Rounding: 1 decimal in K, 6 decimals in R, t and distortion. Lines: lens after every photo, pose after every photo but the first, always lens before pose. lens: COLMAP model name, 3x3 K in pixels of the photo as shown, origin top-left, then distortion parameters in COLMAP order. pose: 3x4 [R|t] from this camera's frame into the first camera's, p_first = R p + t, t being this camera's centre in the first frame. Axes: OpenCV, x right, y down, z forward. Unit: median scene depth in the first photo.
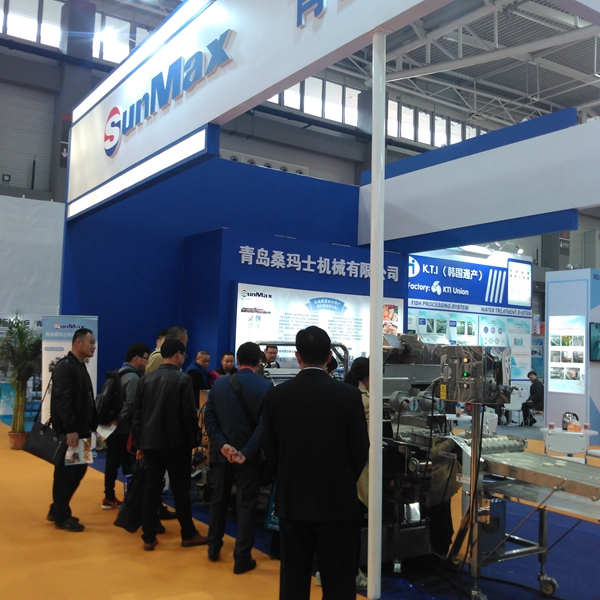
lens RADIAL K [[693.2, 0, 300.0], [0, 693.2, 300.0], [0, 0, 1]] dist [0.128353, -0.580628]
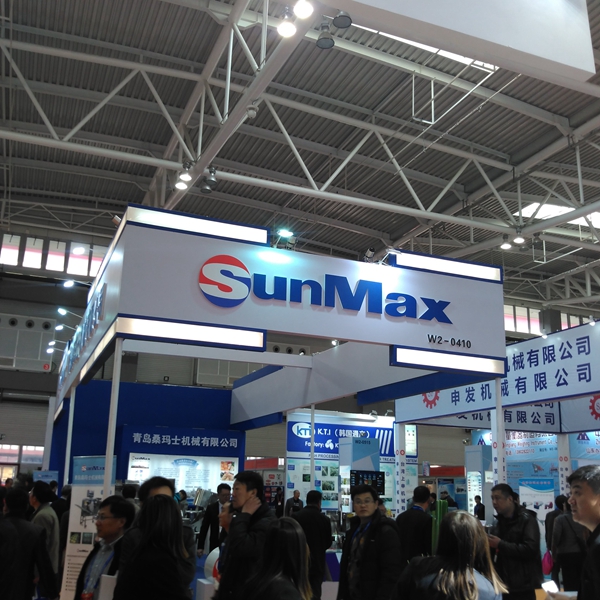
lens RADIAL K [[693.2, 0, 300.0], [0, 693.2, 300.0], [0, 0, 1]] dist [0.128353, -0.580628]
pose [[0.977753, -0.060767, -0.200762, 0.451644], [0.020216, 0.979962, -0.198158, -0.026536], [0.208781, 0.189691, 0.959389, -0.493168]]
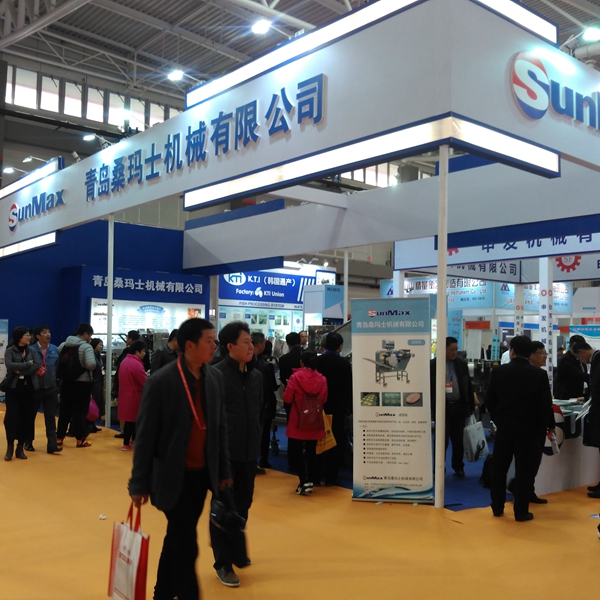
lens RADIAL K [[693.2, 0, 300.0], [0, 693.2, 300.0], [0, 0, 1]] dist [0.128353, -0.580628]
pose [[0.994538, -0.009754, 0.103915, 0.132878], [0.008038, 0.999825, 0.016911, -0.024889], [-0.104062, -0.015983, 0.994442, -0.412838]]
